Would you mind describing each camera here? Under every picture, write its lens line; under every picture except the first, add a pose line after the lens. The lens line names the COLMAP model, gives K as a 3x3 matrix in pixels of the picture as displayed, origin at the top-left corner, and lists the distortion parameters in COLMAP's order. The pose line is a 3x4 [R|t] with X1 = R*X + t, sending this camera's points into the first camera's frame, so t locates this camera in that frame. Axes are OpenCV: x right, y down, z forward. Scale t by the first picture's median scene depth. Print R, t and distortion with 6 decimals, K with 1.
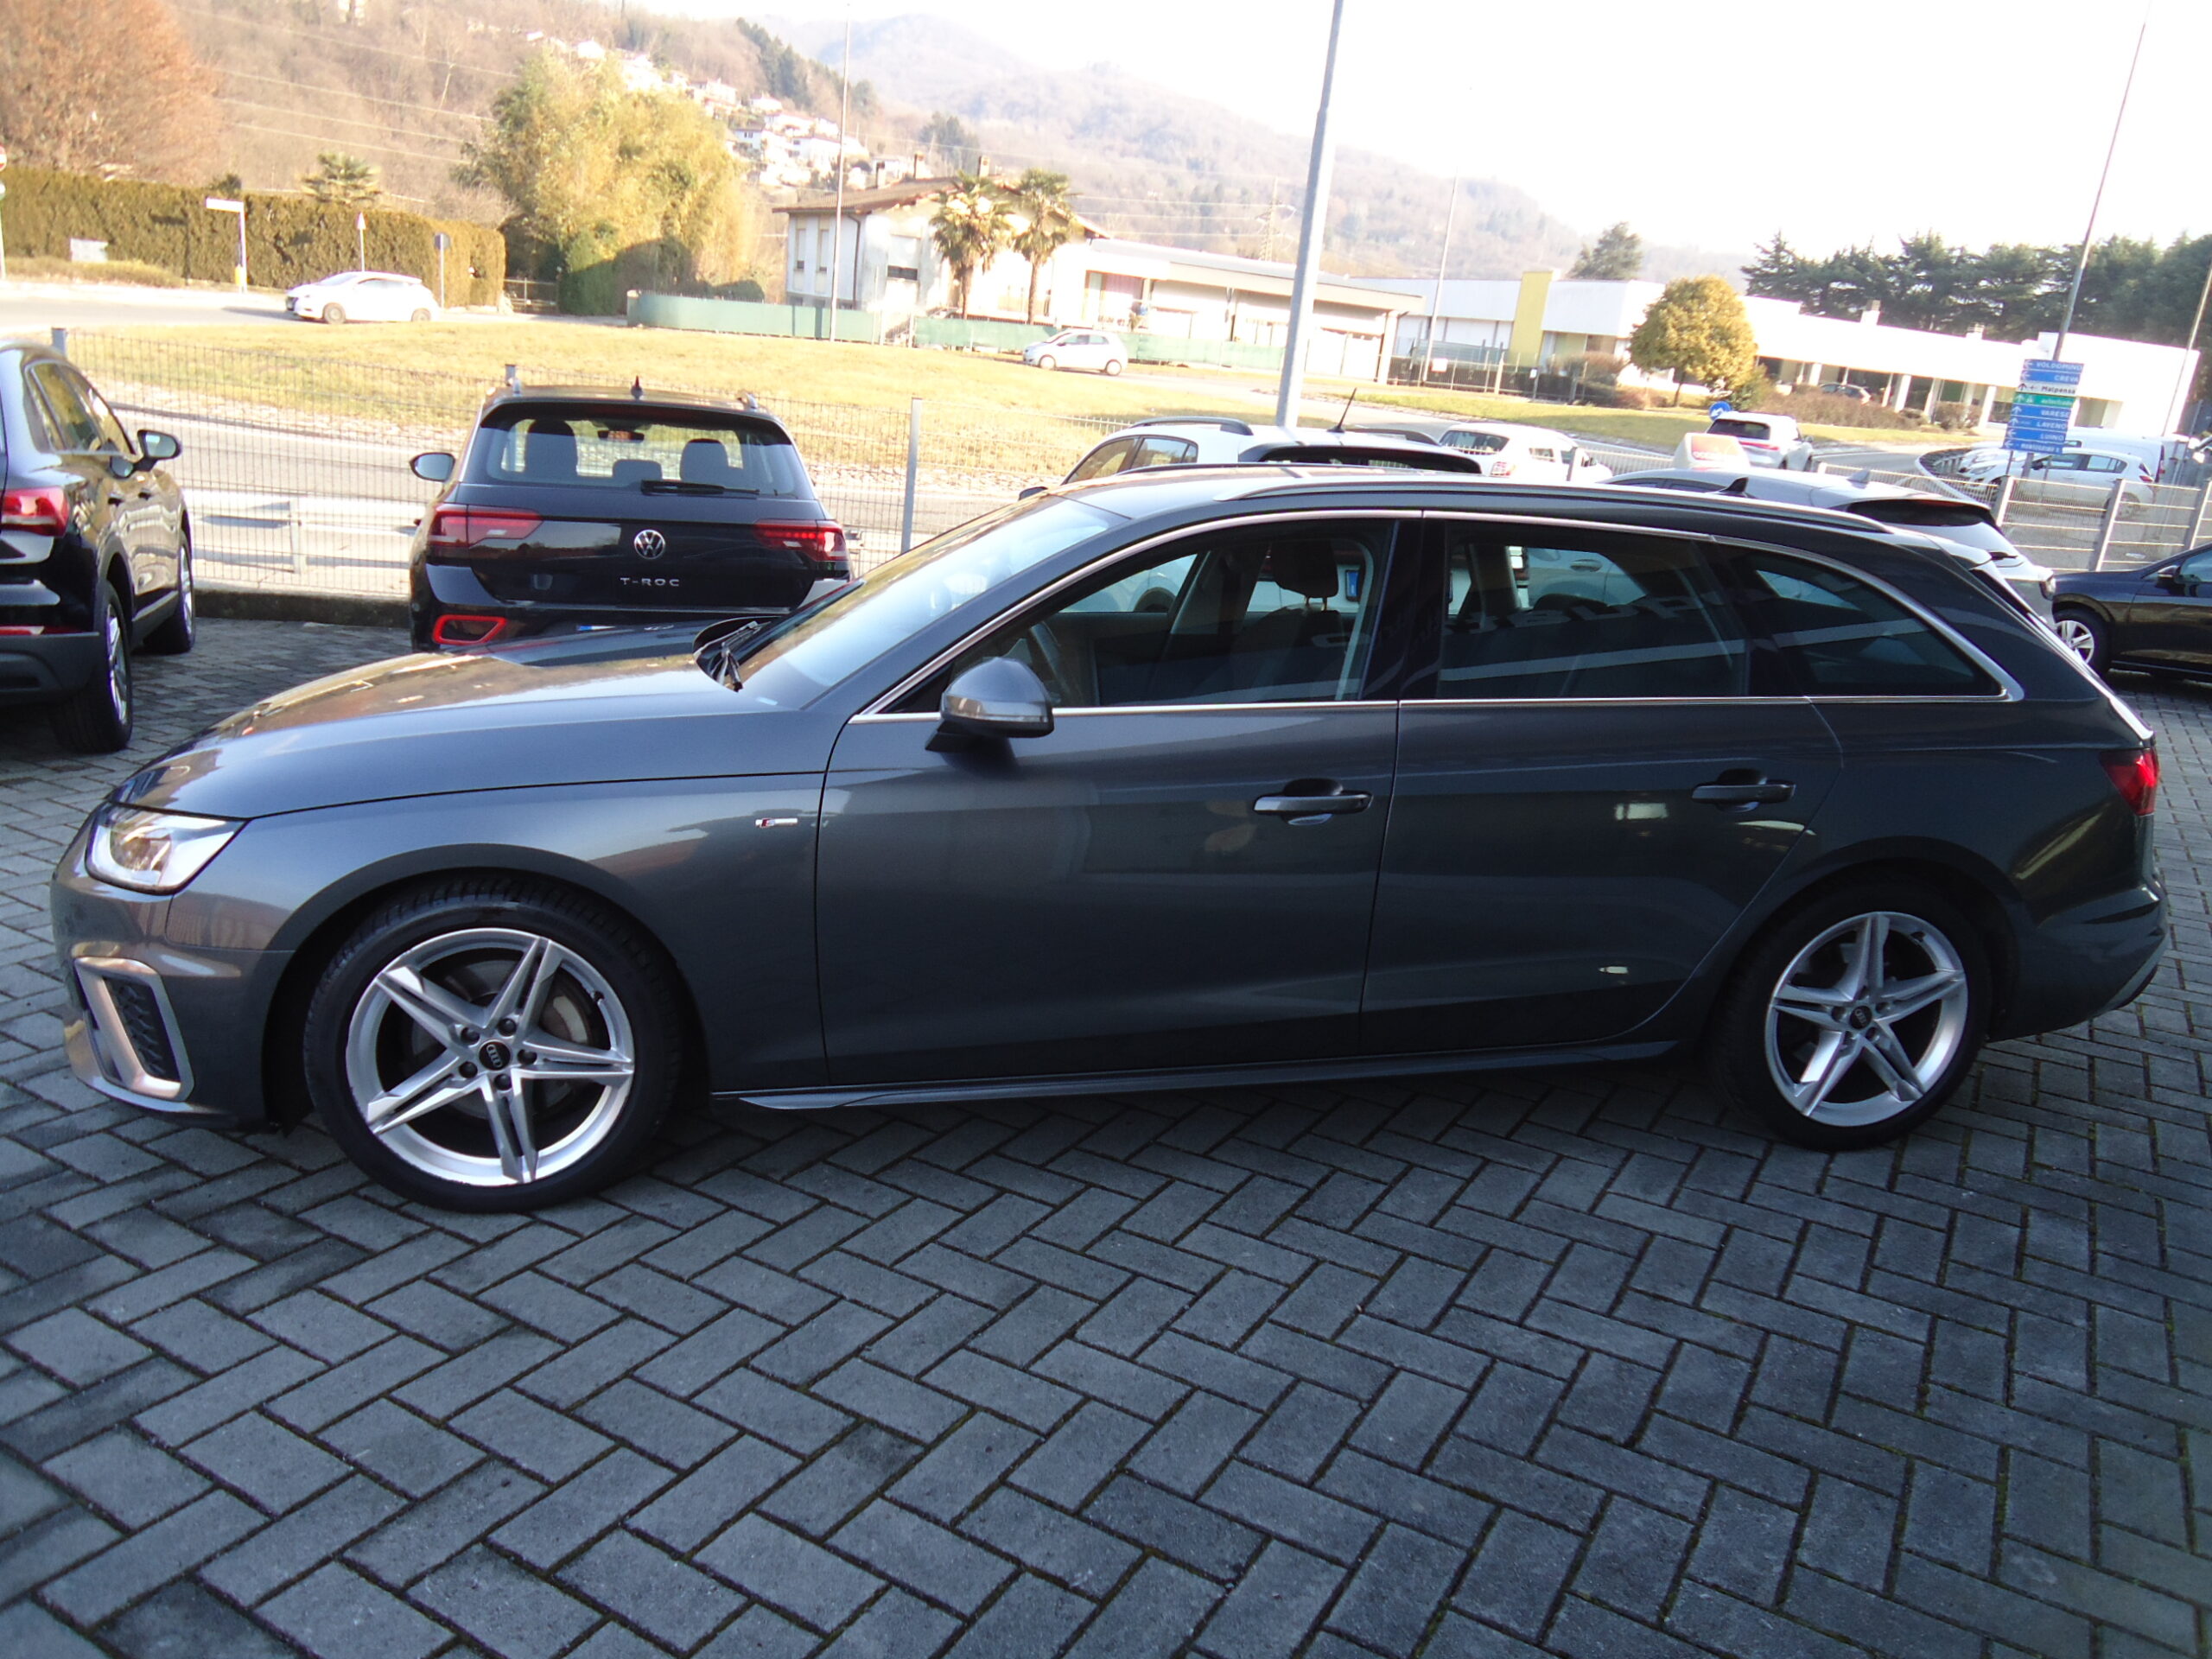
lens RADIAL K [[1611.7, 0, 1109.8], [0, 1611.7, 832.0], [0, 0, 1]] dist [-0.014400, 0.019133]
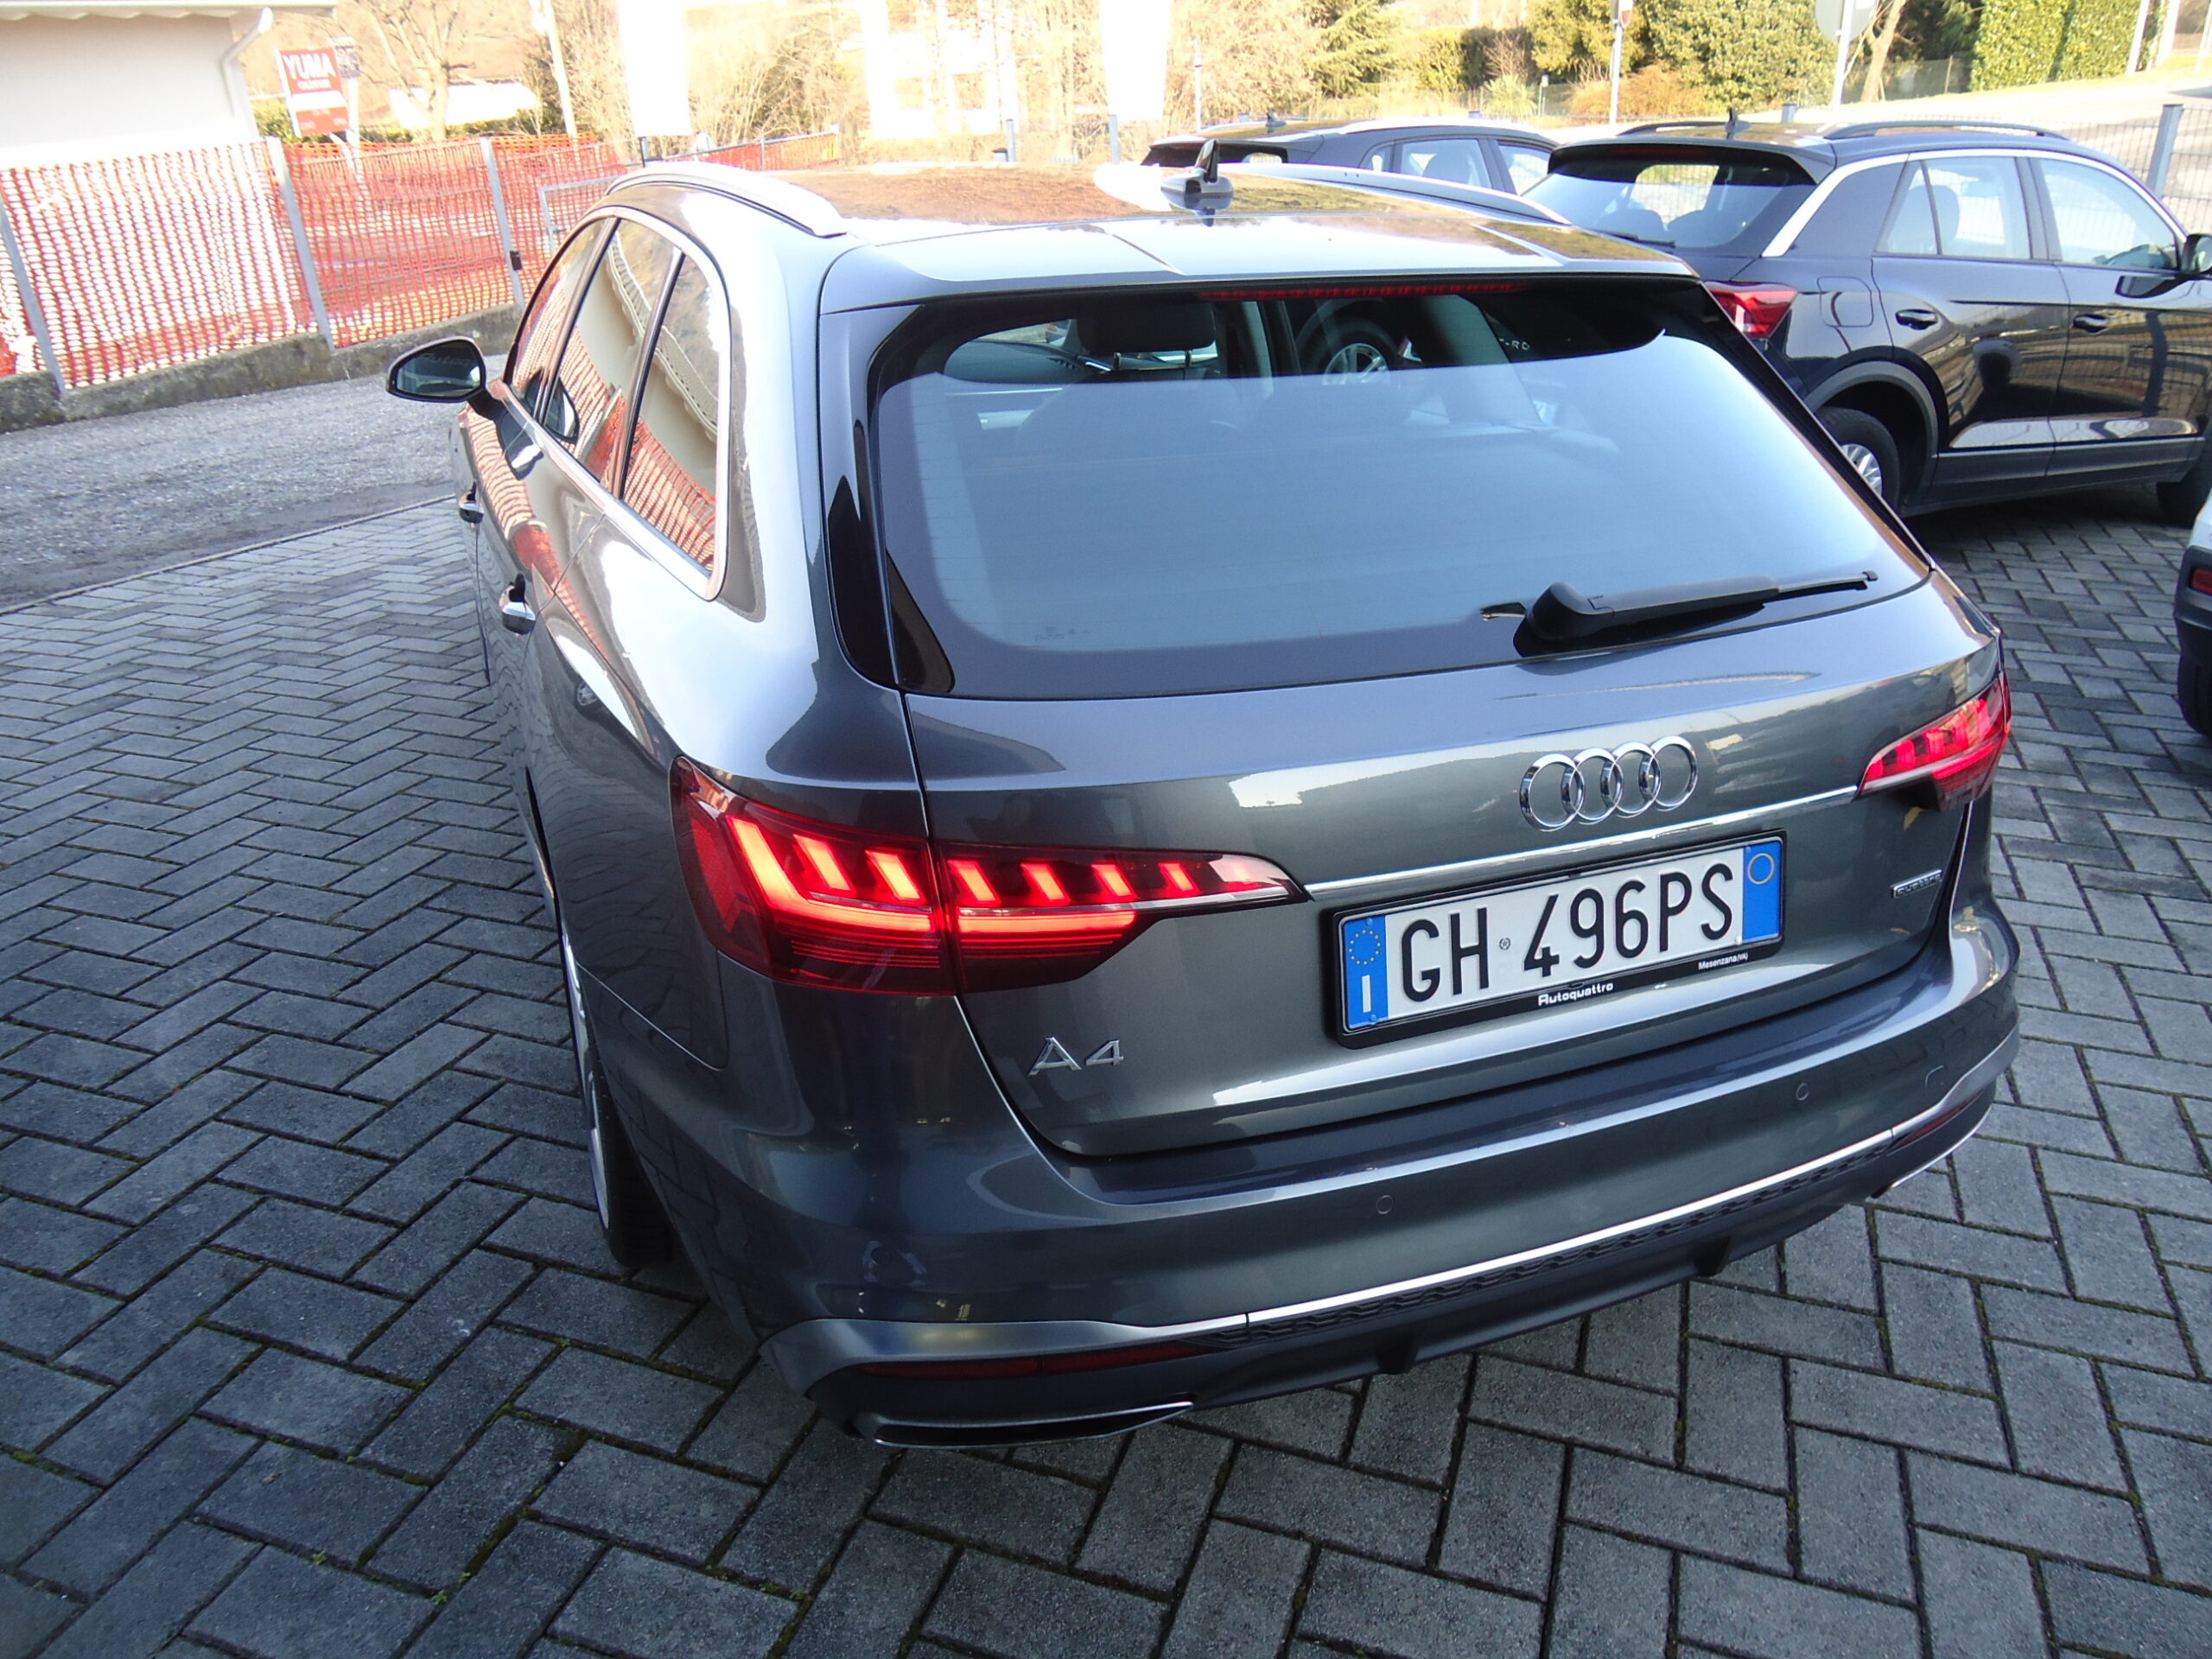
lens RADIAL K [[1611.7, 0, 1109.2], [0, 1611.7, 826.7], [0, 0, 1]] dist [-0.014400, 0.019133]
pose [[0.190900, 0.330874, -0.924164, 1.330130], [-0.228958, 0.930519, 0.285854, -0.234898], [0.954534, 0.157025, 0.253392, 1.274947]]
